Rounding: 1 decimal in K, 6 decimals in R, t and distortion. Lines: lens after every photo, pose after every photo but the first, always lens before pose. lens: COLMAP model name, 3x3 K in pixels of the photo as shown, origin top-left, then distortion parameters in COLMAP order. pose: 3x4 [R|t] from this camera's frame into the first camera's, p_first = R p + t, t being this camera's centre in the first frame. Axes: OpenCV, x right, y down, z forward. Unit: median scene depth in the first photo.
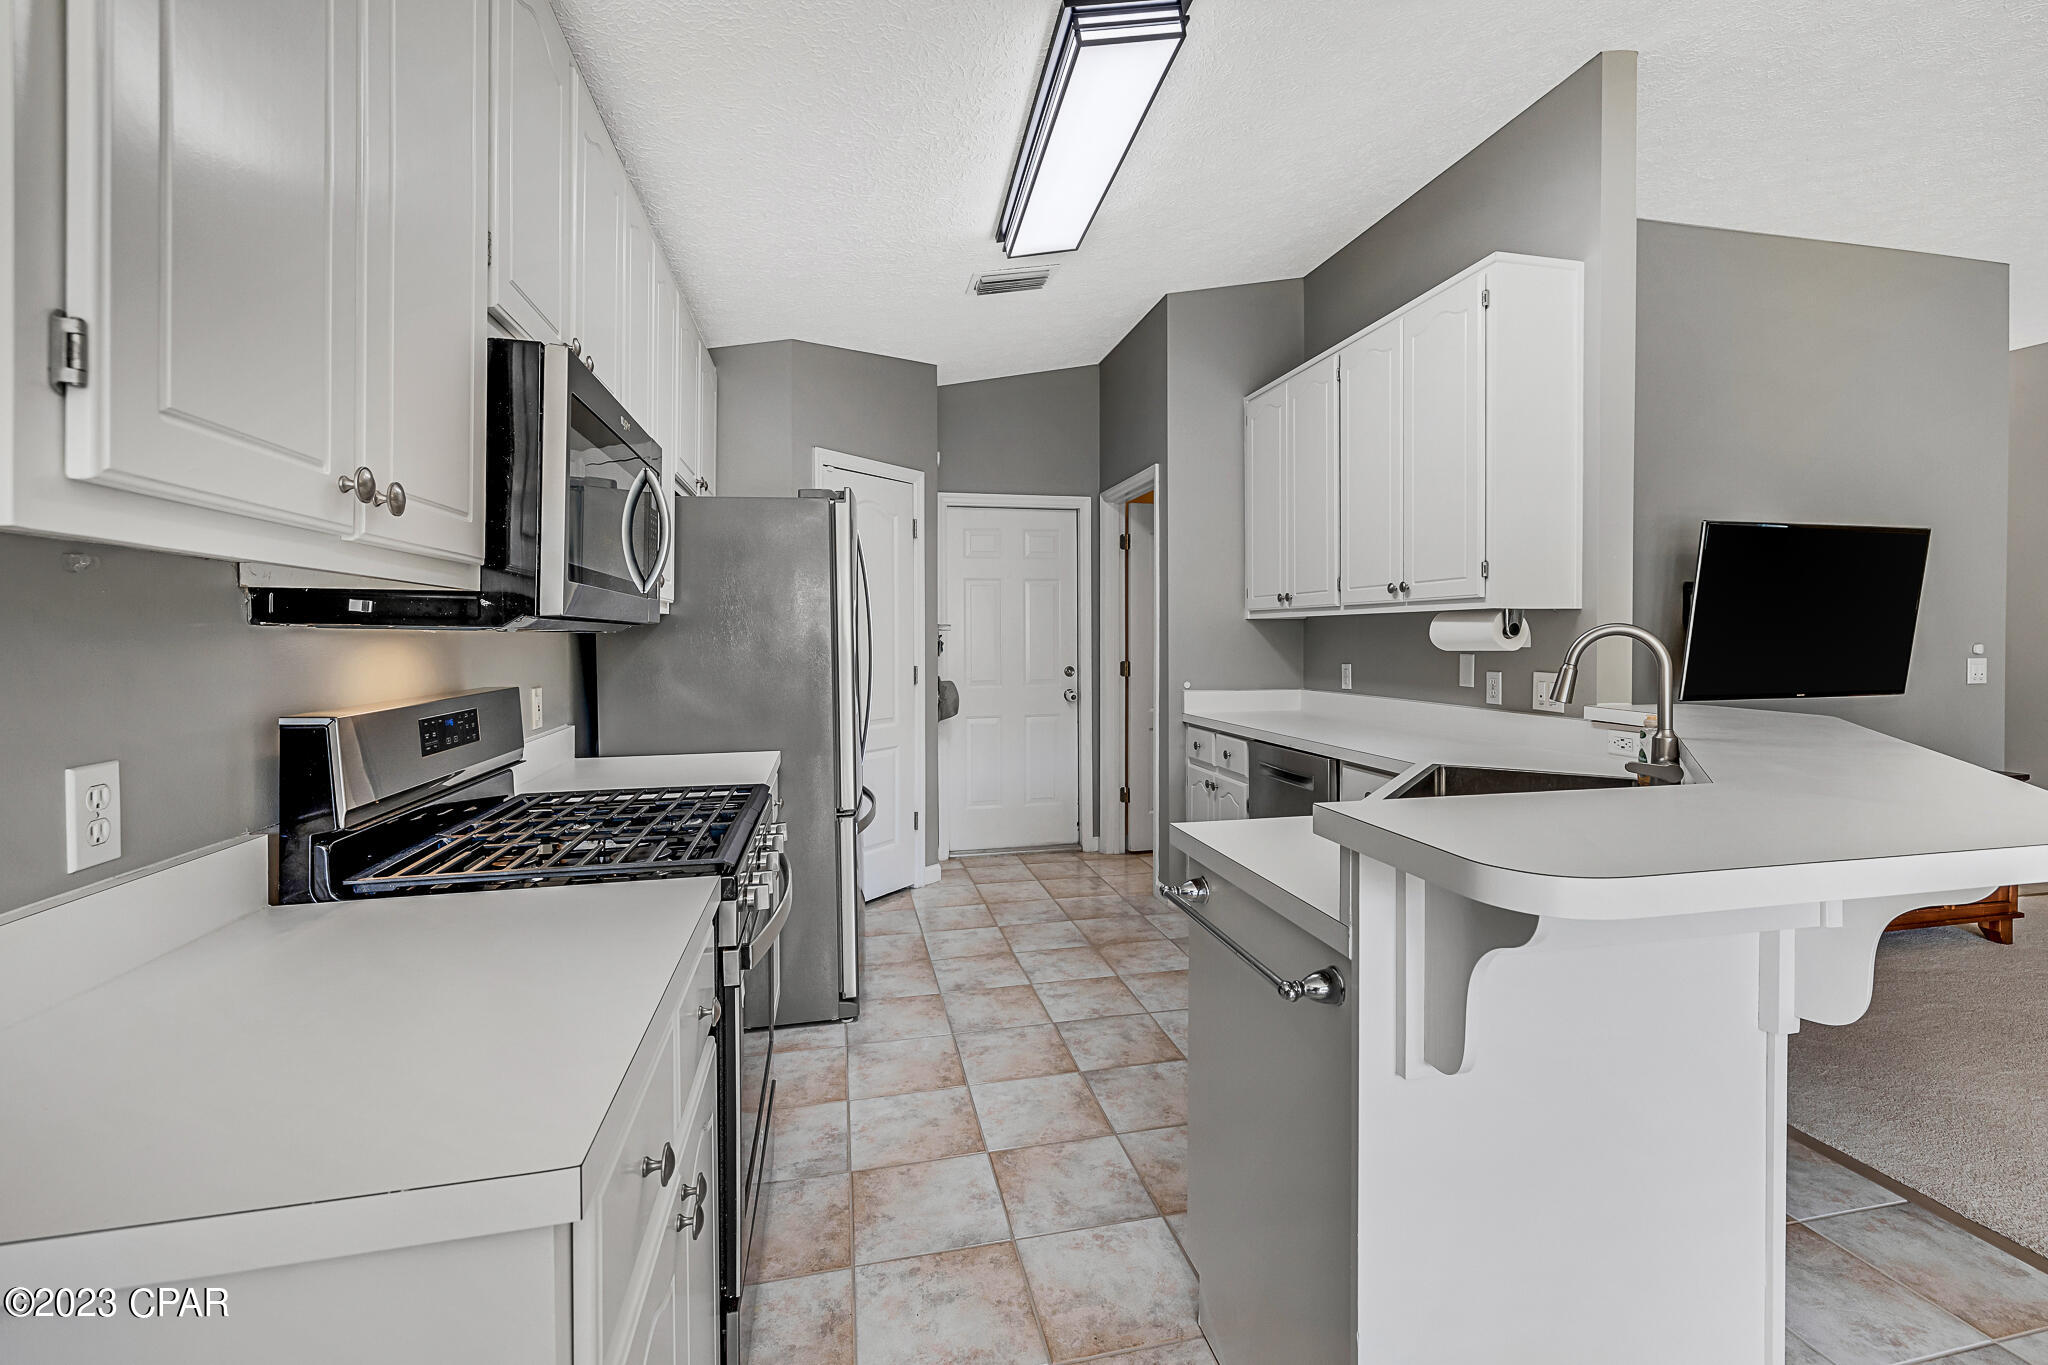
lens RADIAL K [[896.8, 0, 1040.3], [0, 896.8, 626.0], [0, 0, 1]] dist [-0.000264, -0.000455]
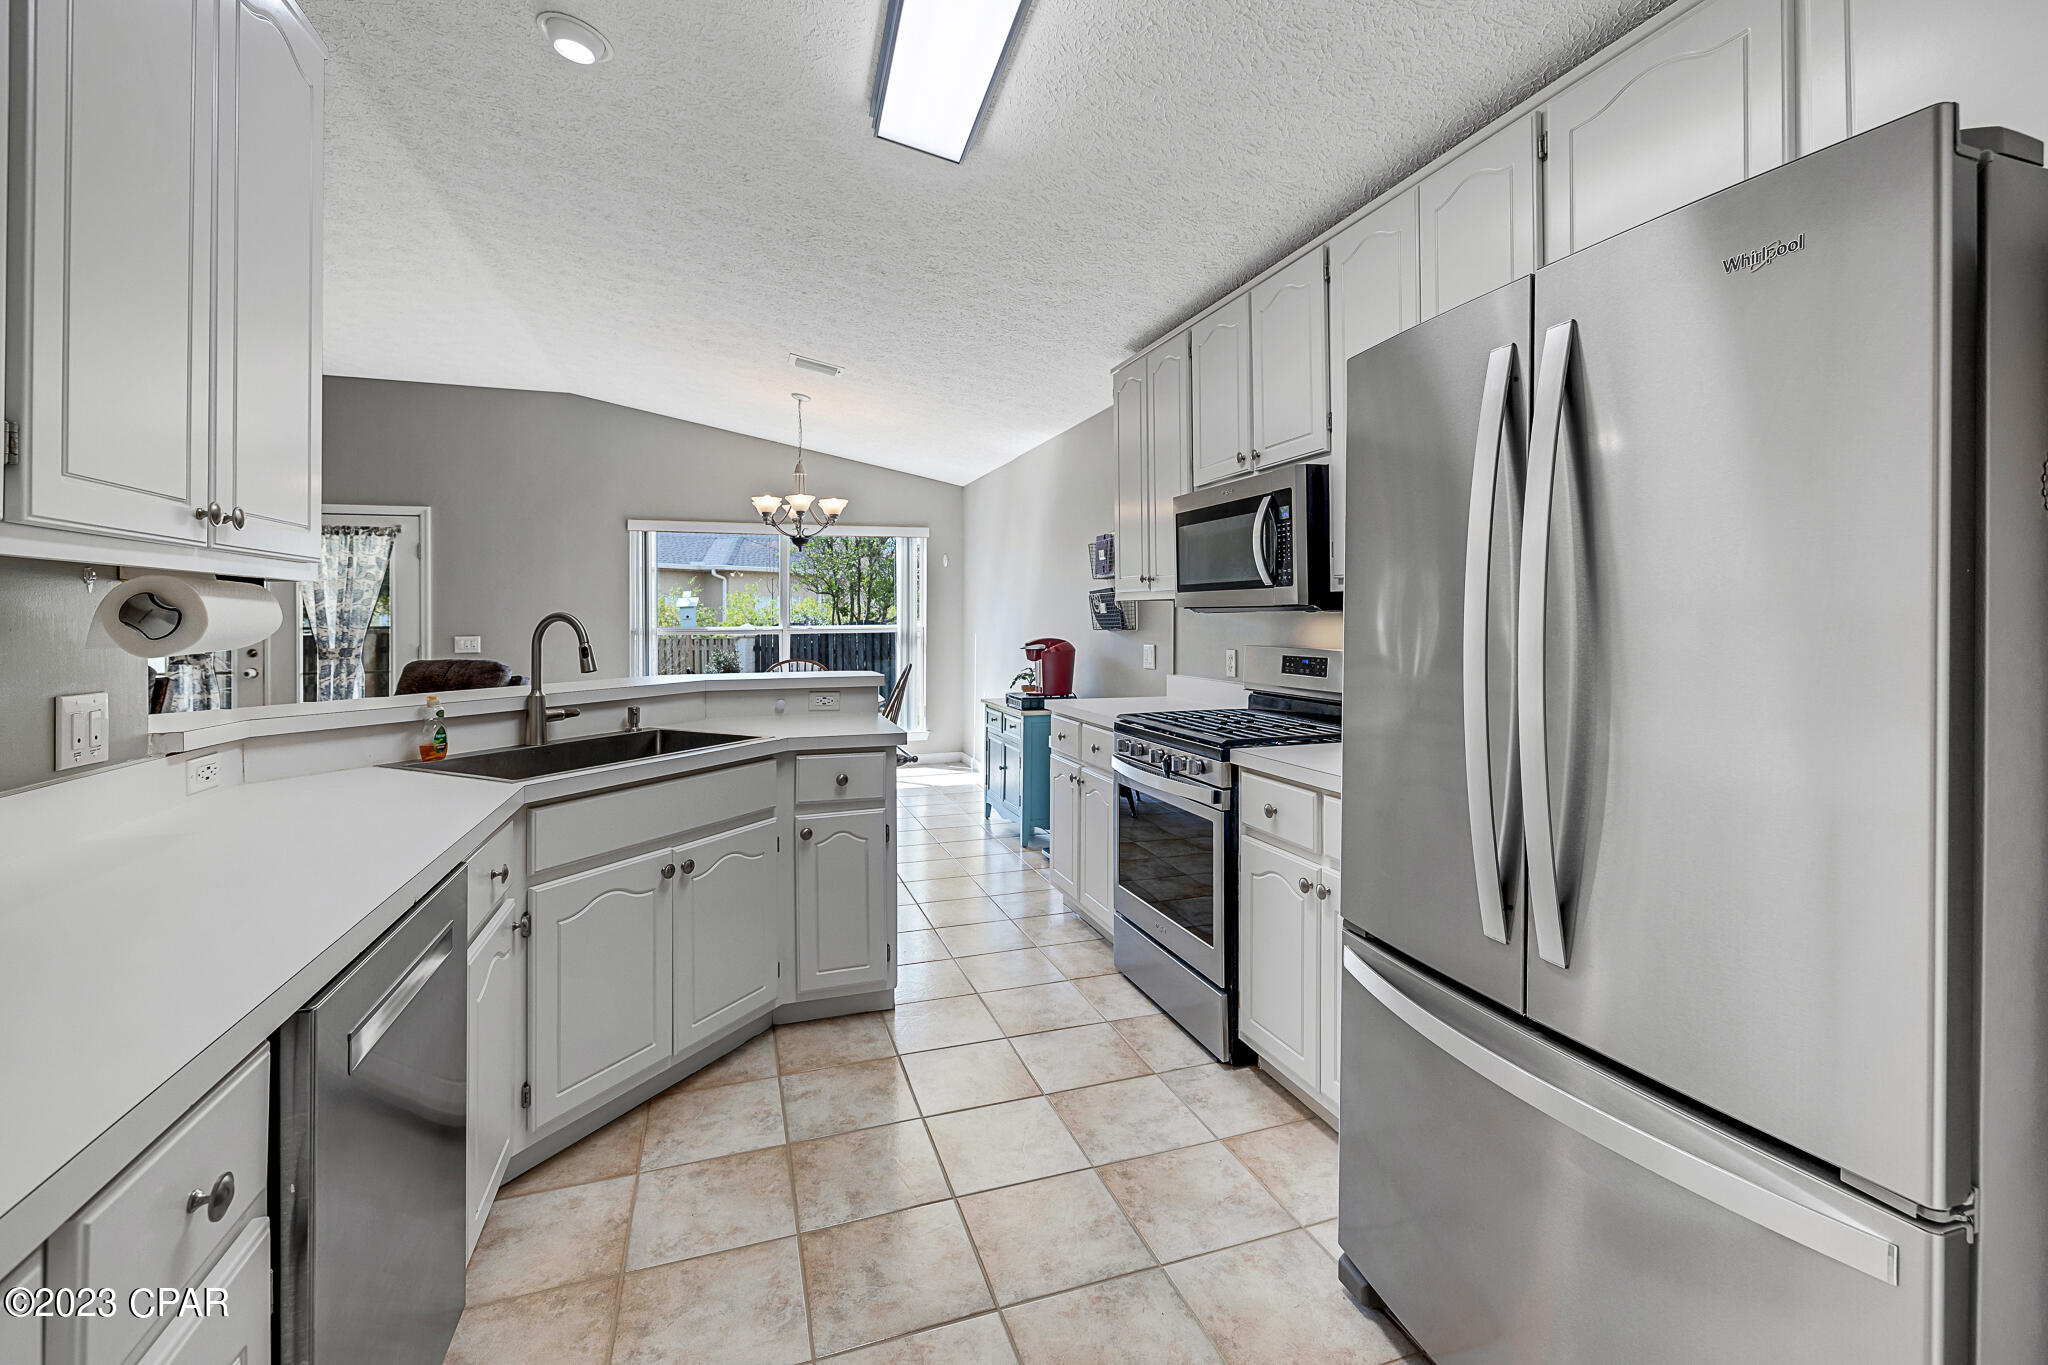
lens RADIAL K [[884.5, 0, 1032.7], [0, 884.5, 620.6], [0, 0, 1]] dist [-0.001129, 0.000057]
pose [[-0.994367, 0.008170, -0.105680, 0.051094], [0.008974, 0.999934, -0.007135, 0.018450], [0.105615, -0.008043, -0.994375, 1.656238]]
